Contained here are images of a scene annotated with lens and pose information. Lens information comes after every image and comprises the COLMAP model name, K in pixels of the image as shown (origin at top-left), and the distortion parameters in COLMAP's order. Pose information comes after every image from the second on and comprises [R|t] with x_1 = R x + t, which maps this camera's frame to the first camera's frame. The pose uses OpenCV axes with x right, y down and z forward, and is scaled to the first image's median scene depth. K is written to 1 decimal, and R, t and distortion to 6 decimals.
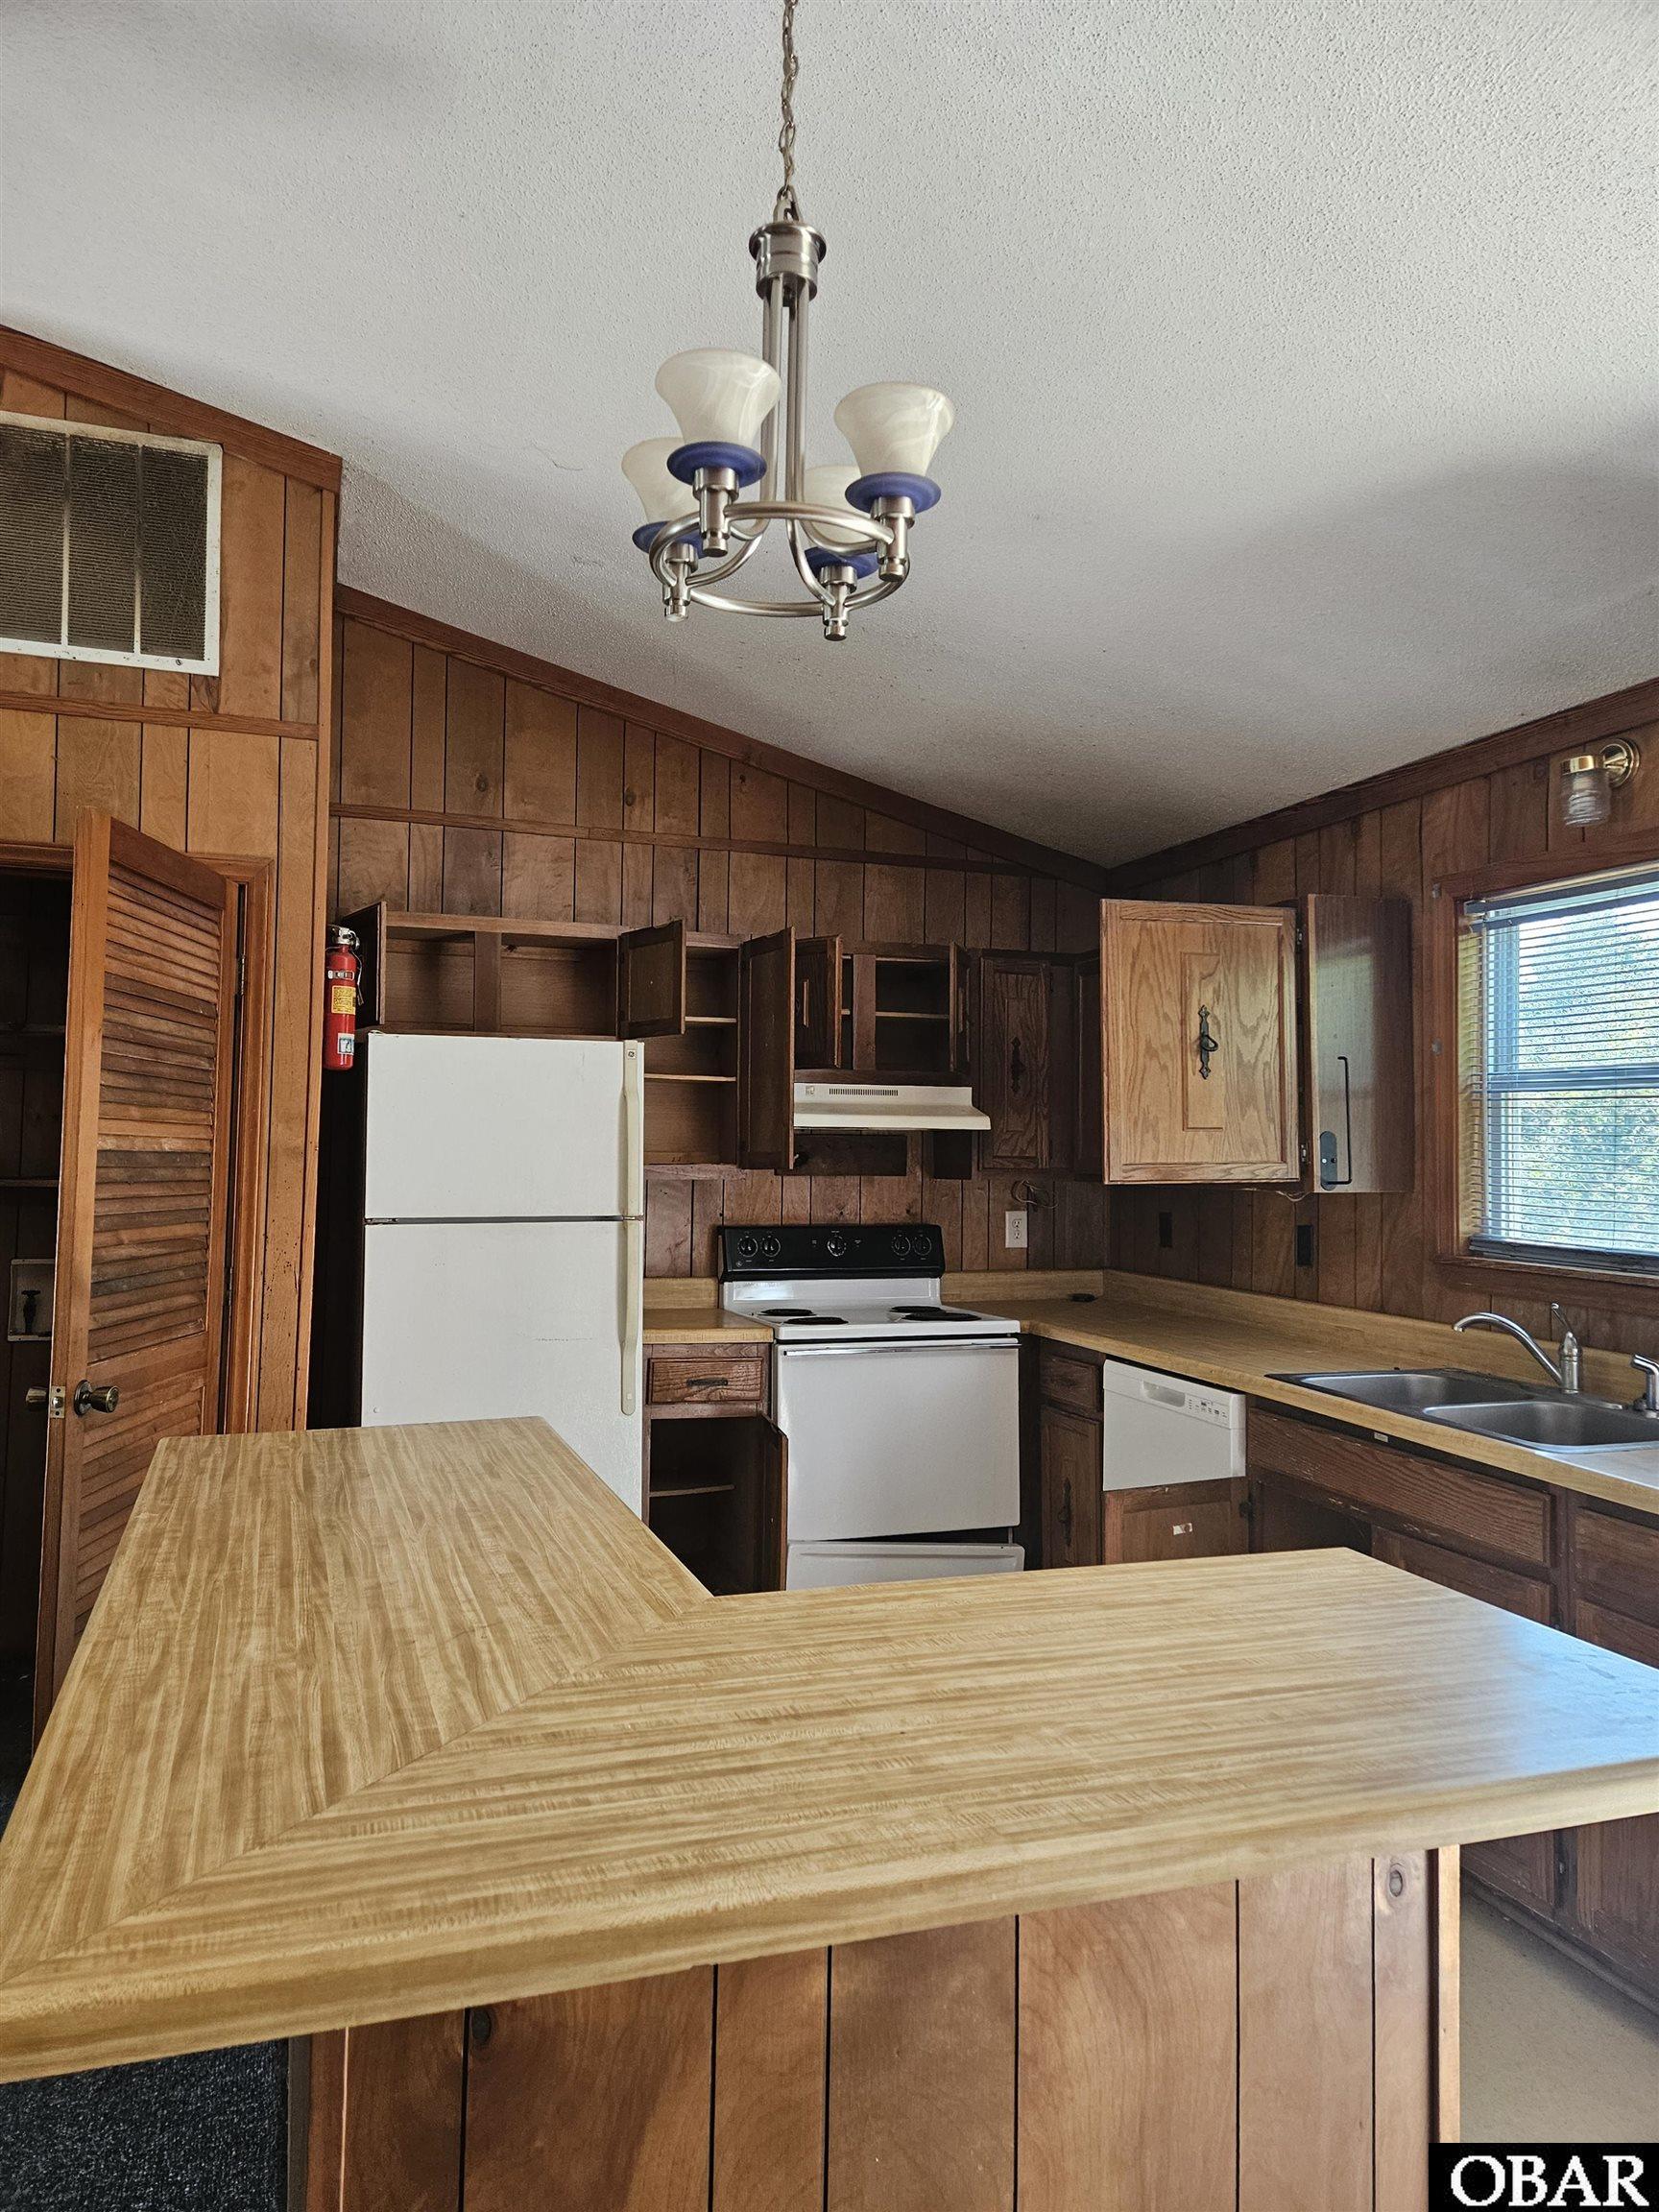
lens RADIAL K [[1472.9, 0, 792.5], [0, 1472.9, 1102.7], [0, 0, 1]] dist [0.082851, -0.063442]
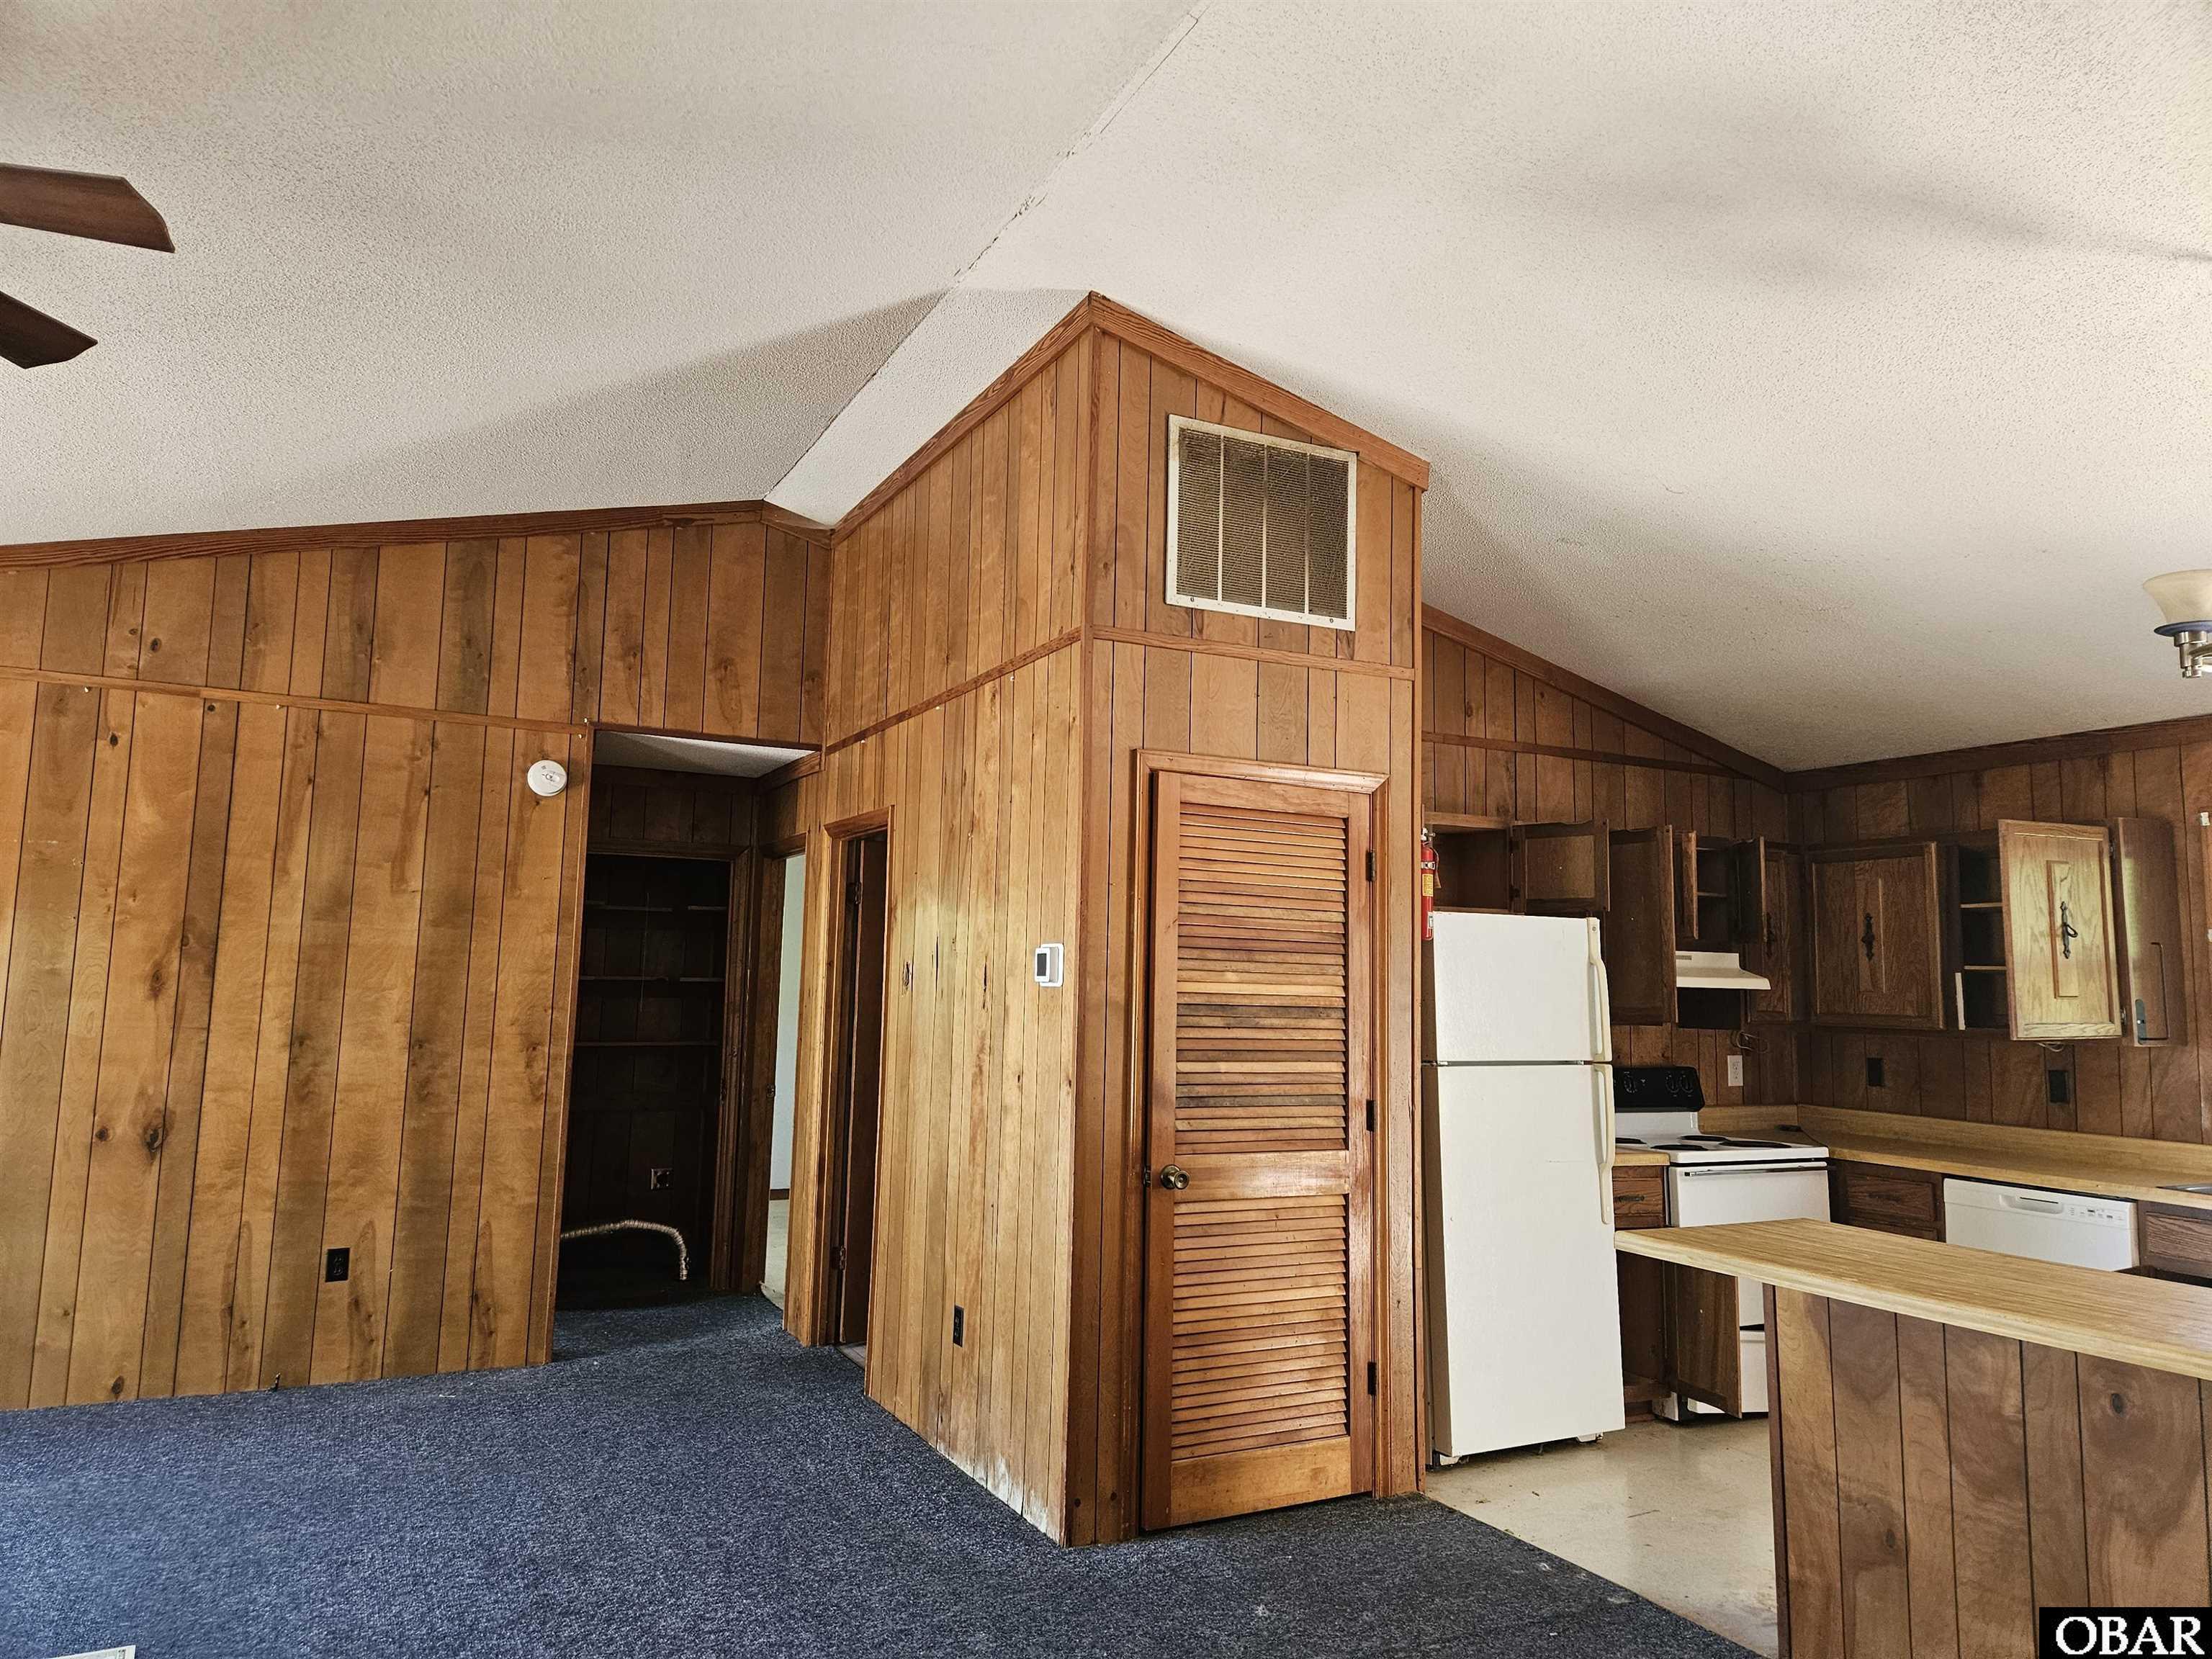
lens RADIAL K [[1472.9, 0, 1106.3], [0, 1472.9, 837.8], [0, 0, 1]] dist [0.082851, -0.063442]
pose [[0.989962, 0.021112, 0.139751, -0.690194], [-0.012217, 0.997862, -0.064203, -0.024444], [-0.140807, 0.061852, 0.988103, -0.180401]]
